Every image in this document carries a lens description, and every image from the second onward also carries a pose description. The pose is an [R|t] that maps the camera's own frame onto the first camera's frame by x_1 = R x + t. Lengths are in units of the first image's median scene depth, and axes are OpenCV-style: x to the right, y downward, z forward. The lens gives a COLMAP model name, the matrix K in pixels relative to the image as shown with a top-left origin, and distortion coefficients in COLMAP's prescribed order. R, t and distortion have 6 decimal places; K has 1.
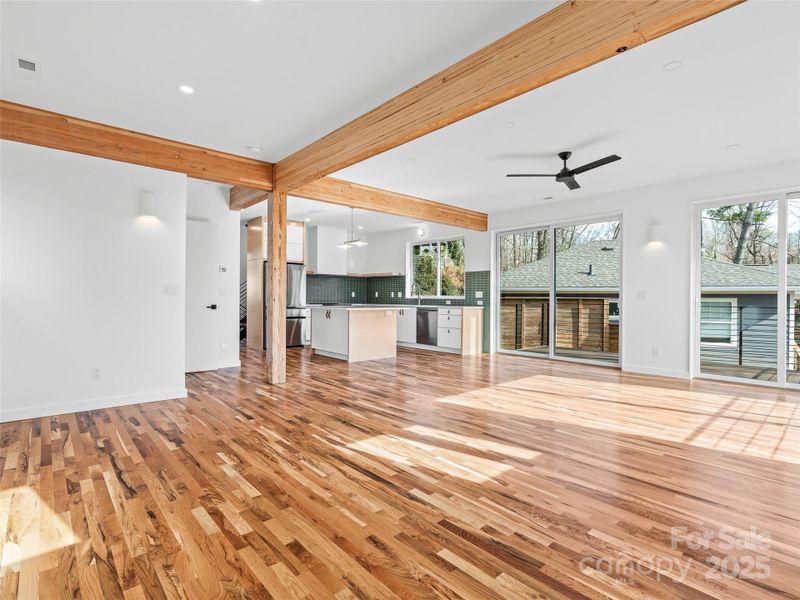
lens RADIAL K [[403.4, 0, 401.2], [0, 403.4, 298.9], [0, 0, 1]] dist [-0.015710, 0.006969]
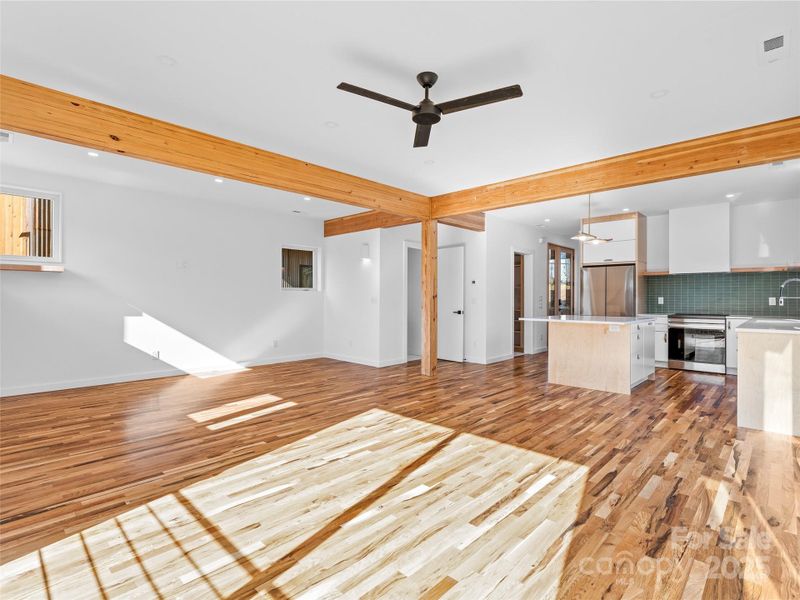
lens RADIAL K [[403.4, 0, 400.0], [0, 403.4, 300.5], [0, 0, 1]] dist [-0.015710, 0.006969]
pose [[0.073349, -0.001516, -0.997305, 0.751032], [-0.005384, 0.999984, -0.001916, -0.013139], [0.997292, 0.005510, 0.073340, 0.676033]]
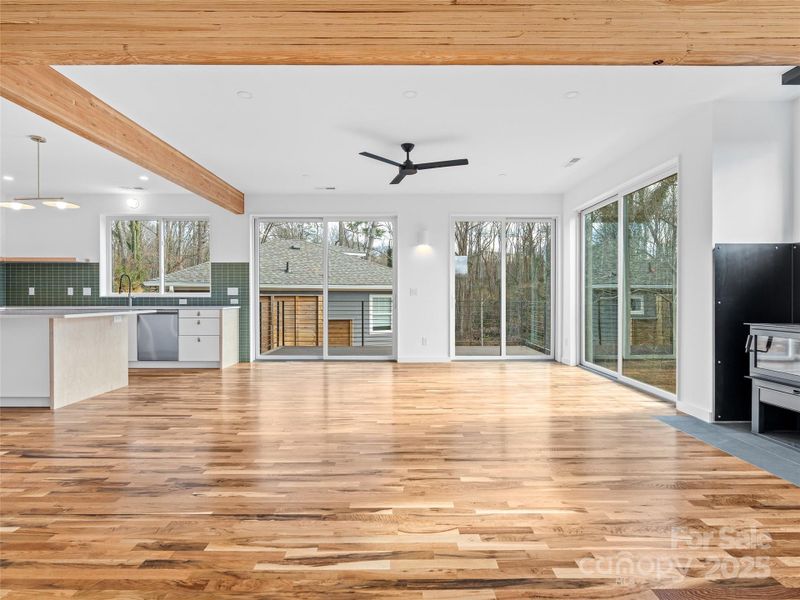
lens RADIAL K [[403.4, 0, 402.9], [0, 403.4, 297.7], [0, 0, 1]] dist [-0.015710, 0.006969]
pose [[0.665075, -0.010233, 0.746707, -0.241295], [0.007224, 0.999947, 0.007269, -0.001798], [-0.746742, 0.000560, 0.665114, 0.270968]]
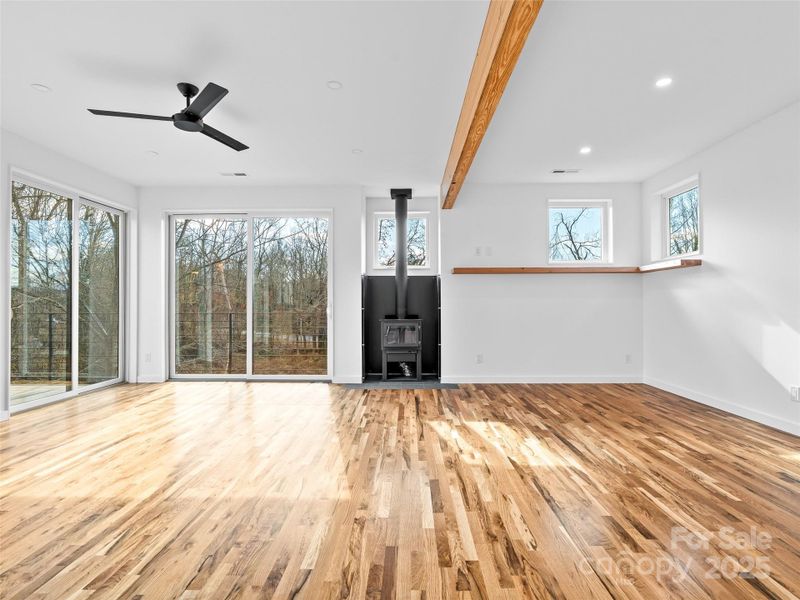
lens RADIAL K [[403.4, 0, 399.7], [0, 403.4, 302.2], [0, 0, 1]] dist [-0.015710, 0.006969]
pose [[-0.728844, -0.002270, 0.684676, -0.228318], [-0.002992, 0.999996, 0.000131, -0.004081], [-0.684673, -0.001953, -0.728848, 0.920240]]
